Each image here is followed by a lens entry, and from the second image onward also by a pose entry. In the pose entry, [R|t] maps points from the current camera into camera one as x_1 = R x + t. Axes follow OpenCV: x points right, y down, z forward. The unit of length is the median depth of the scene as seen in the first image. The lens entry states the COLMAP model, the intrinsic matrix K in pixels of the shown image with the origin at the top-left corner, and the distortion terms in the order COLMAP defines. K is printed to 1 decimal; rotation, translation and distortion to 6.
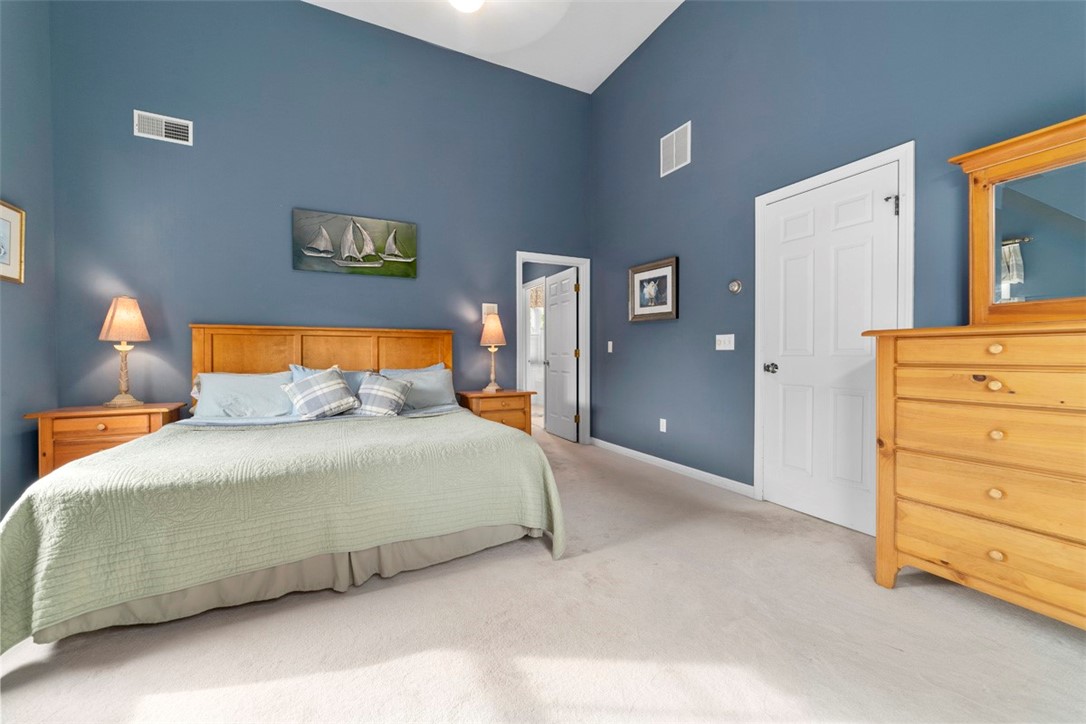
lens RADIAL K [[427.5, 0, 544.1], [0, 427.5, 357.5], [0, 0, 1]] dist [0.000602, 0.000158]
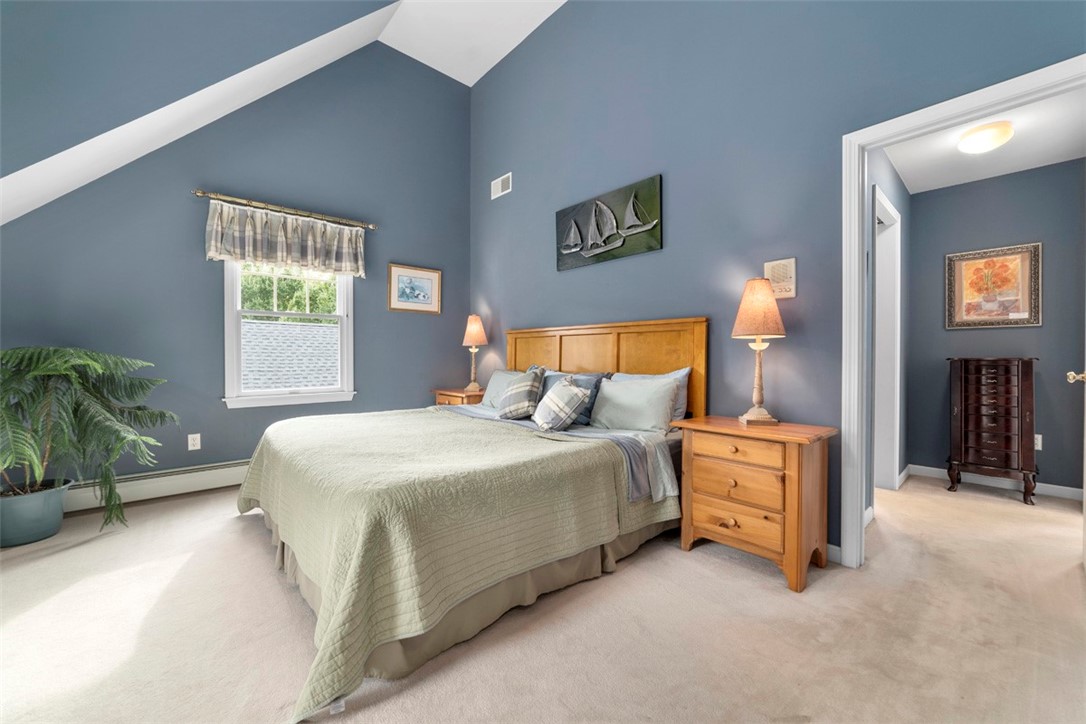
lens RADIAL K [[427.5, 0, 544.1], [0, 427.5, 357.5], [0, 0, 1]] dist [0.000602, 0.000158]
pose [[0.238226, 0.011020, -0.971147, 0.391733], [0.000841, 0.999933, 0.011552, -0.011867], [0.971209, -0.003569, 0.238201, 0.703638]]
